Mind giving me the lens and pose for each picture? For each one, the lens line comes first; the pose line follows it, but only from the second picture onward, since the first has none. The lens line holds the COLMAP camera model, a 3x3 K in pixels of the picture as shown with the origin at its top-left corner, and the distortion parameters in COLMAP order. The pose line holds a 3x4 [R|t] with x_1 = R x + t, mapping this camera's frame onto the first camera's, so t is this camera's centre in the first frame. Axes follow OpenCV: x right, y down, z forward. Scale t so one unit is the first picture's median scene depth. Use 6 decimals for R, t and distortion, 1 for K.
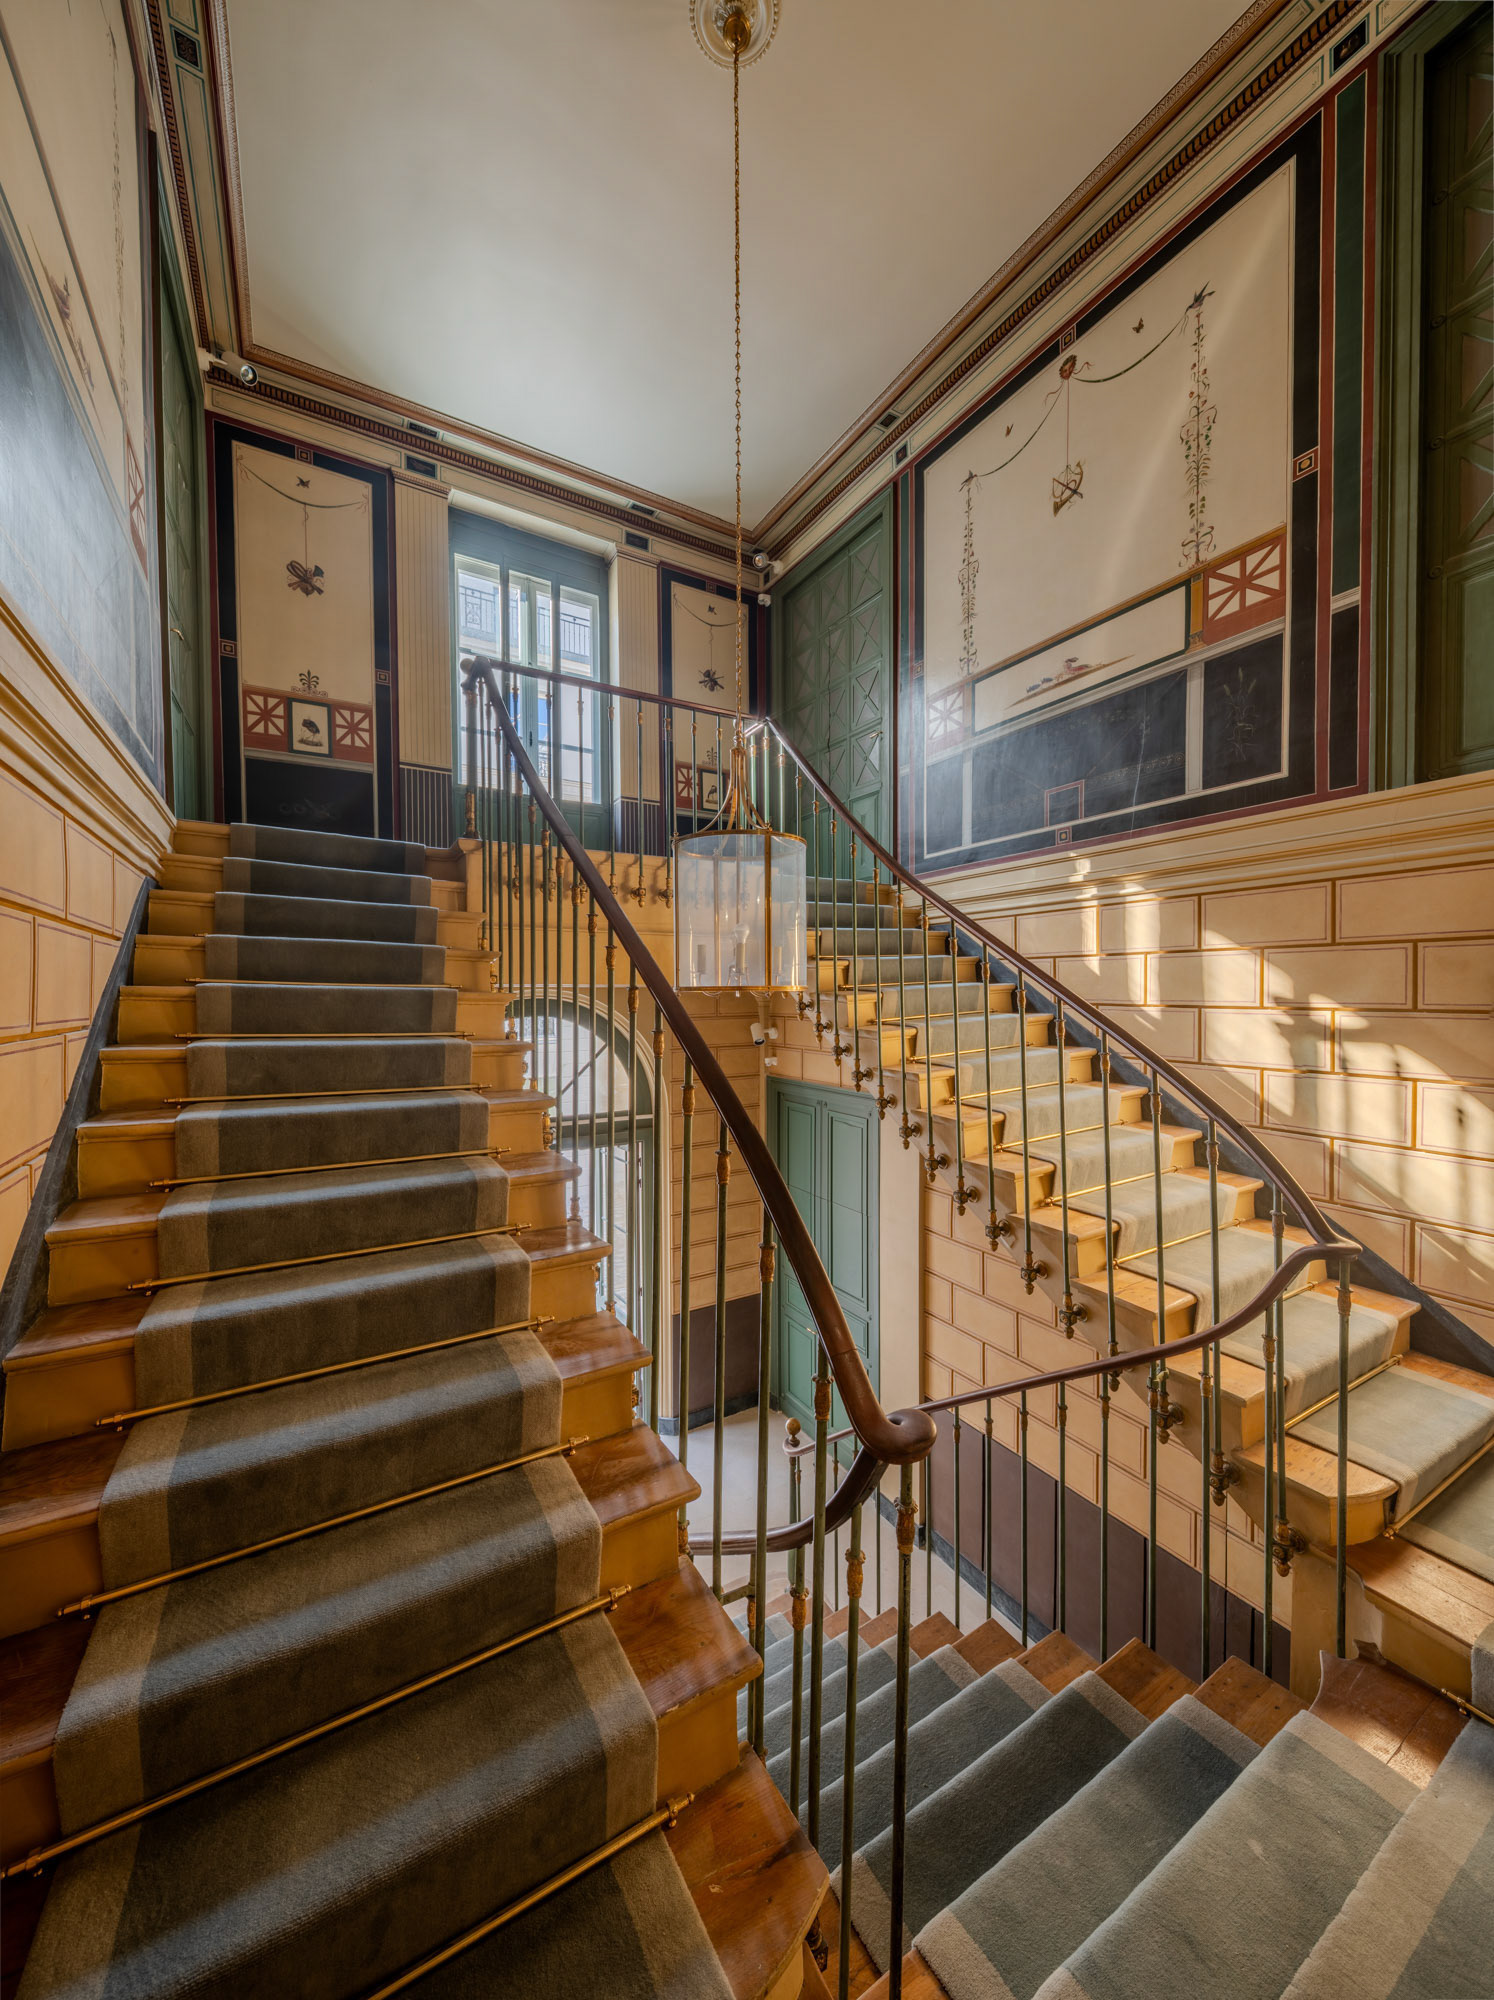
lens RADIAL K [[754.0, 0, 727.9], [0, 754.0, 1012.4], [0, 0, 1]] dist [0.001763, -0.000496]
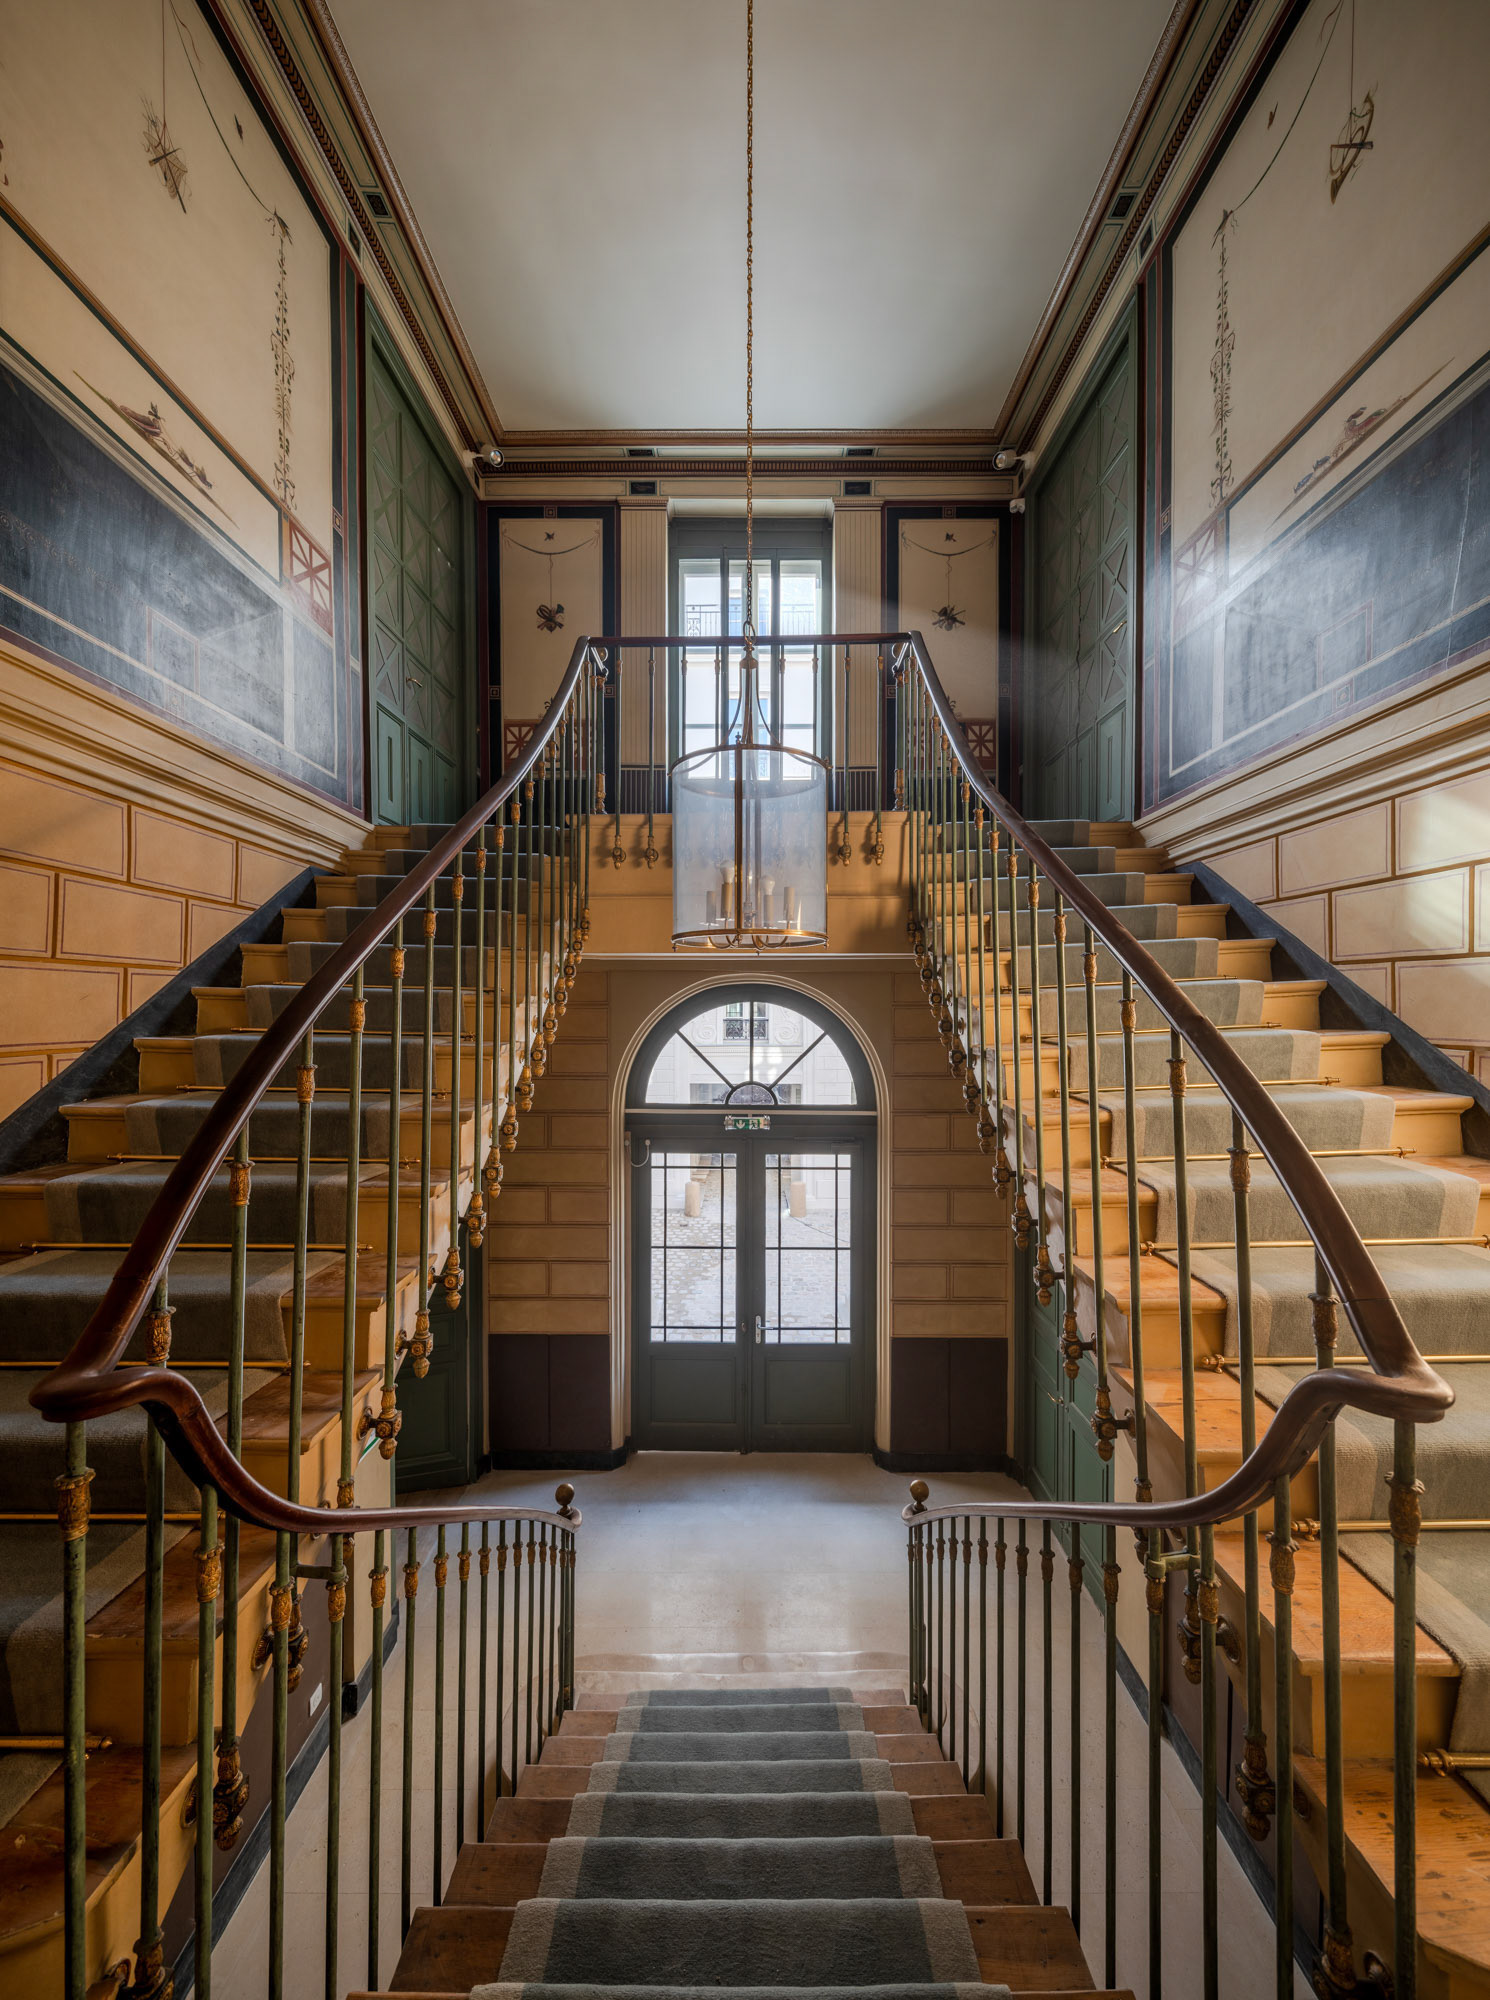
lens RADIAL K [[754.0, 0, 725.9], [0, 754.0, 1012.4], [0, 0, 1]] dist [0.001763, -0.000496]
pose [[0.858045, 0.003670, -0.513561, 0.271298], [-0.009593, 0.999915, -0.008881, 0.035008], [0.513484, 0.012547, 0.858007, 0.161929]]
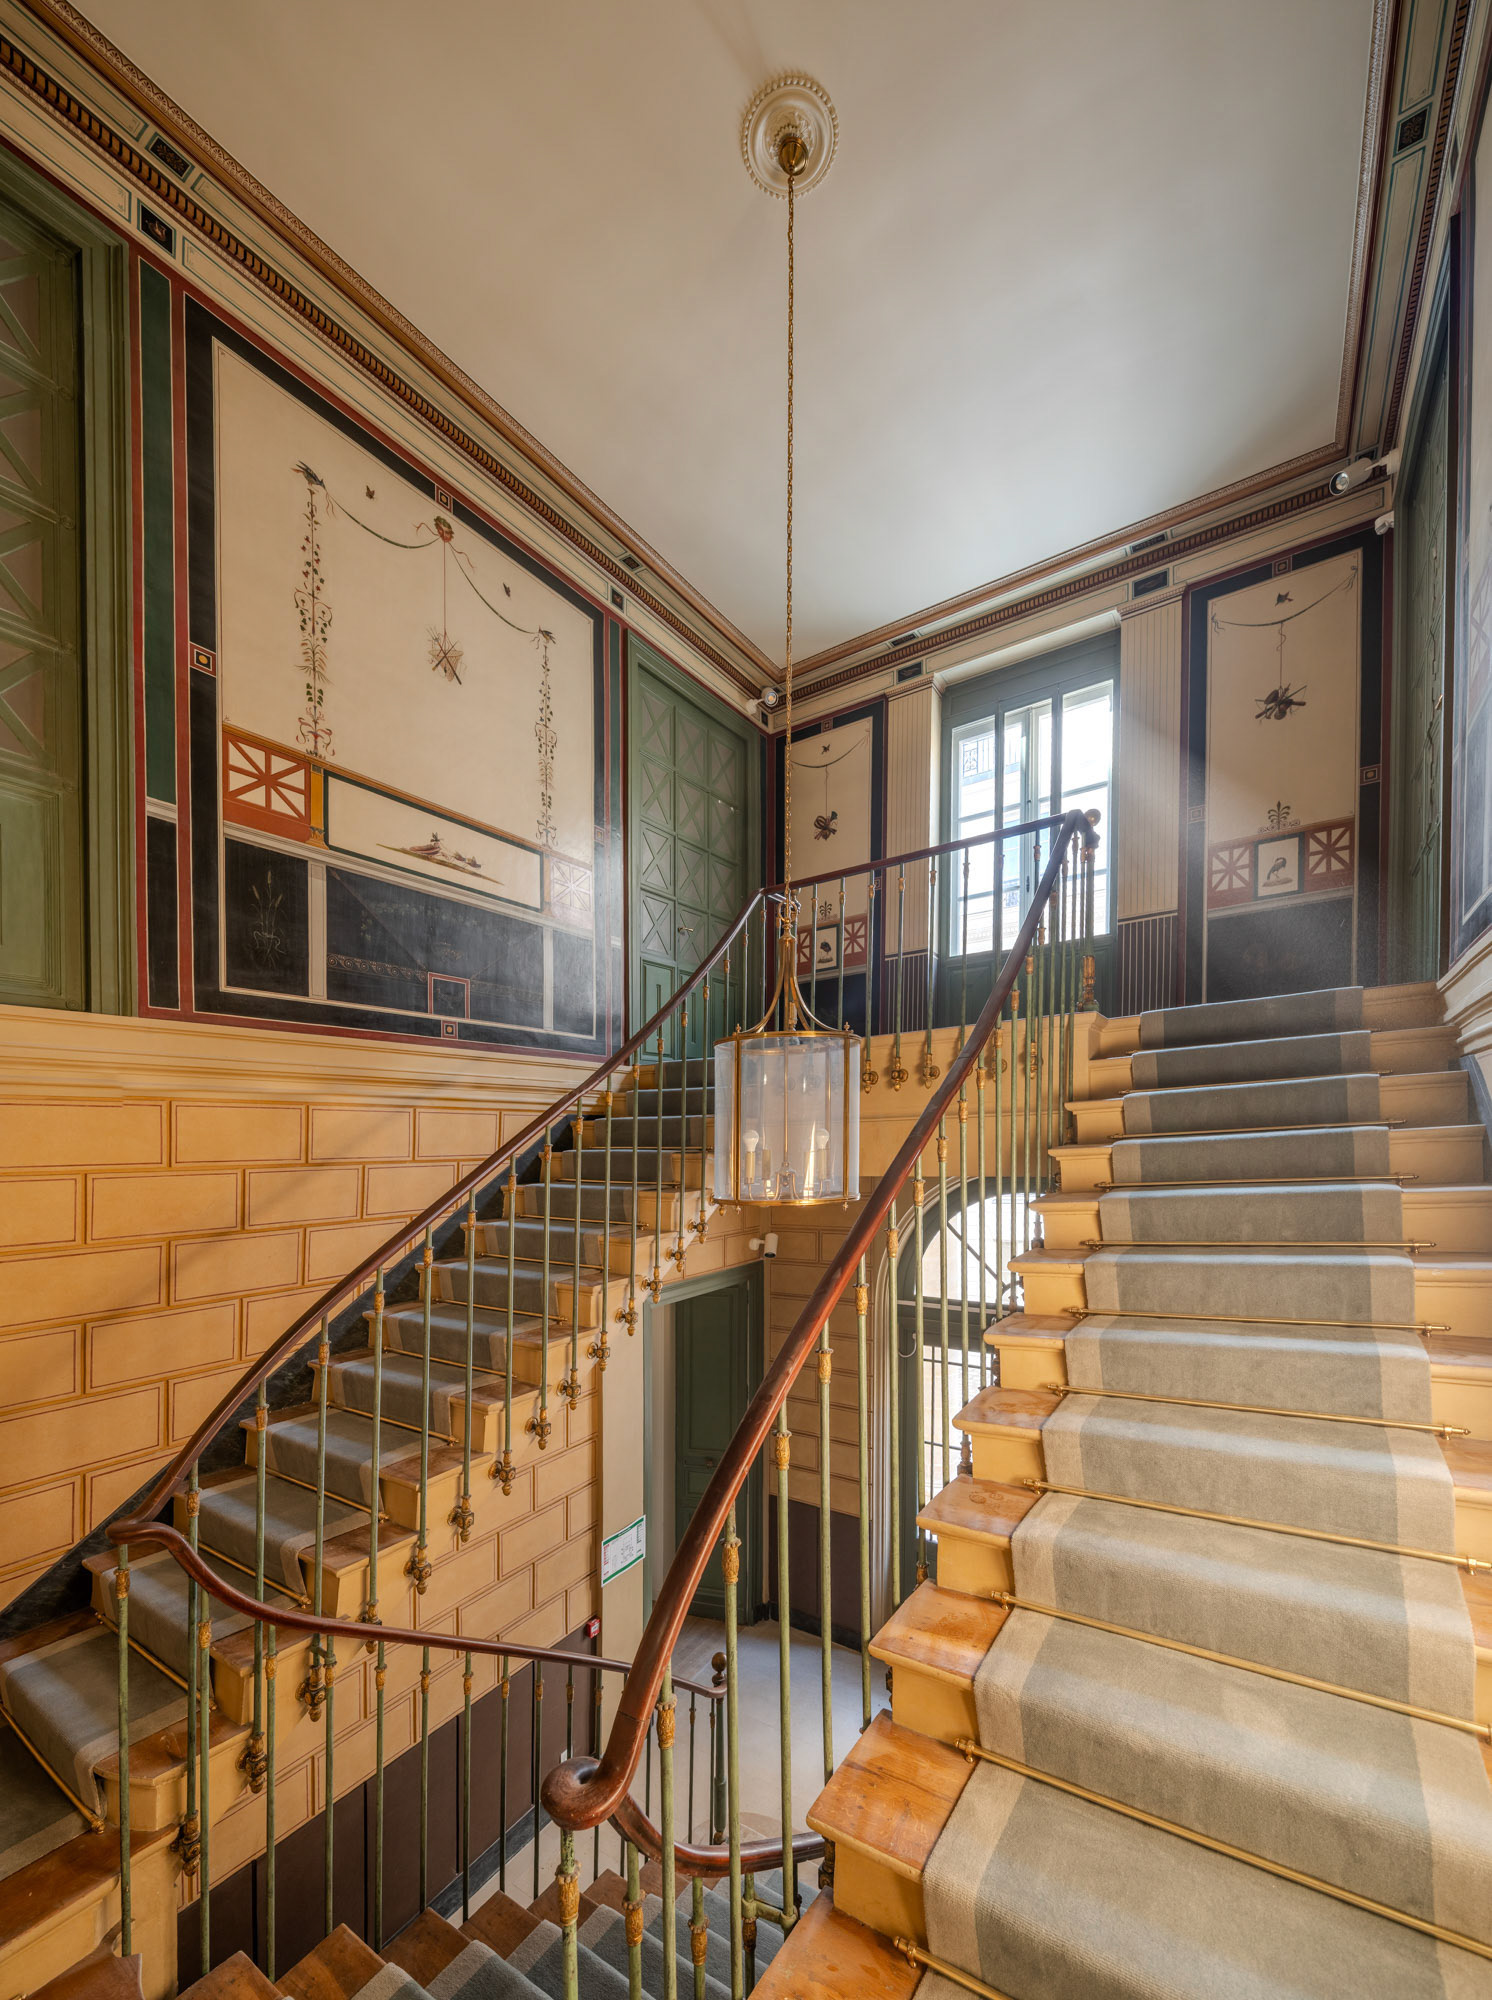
lens RADIAL K [[777.5, 0, 737.9], [0, 777.5, 1140.7], [0, 0, 1]] dist [0.010425, -0.003632]
pose [[0.443211, -0.019732, -0.896200, 0.505510], [0.011252, 0.999801, -0.016449, -0.047291], [0.896347, -0.002793, 0.443345, 0.316071]]
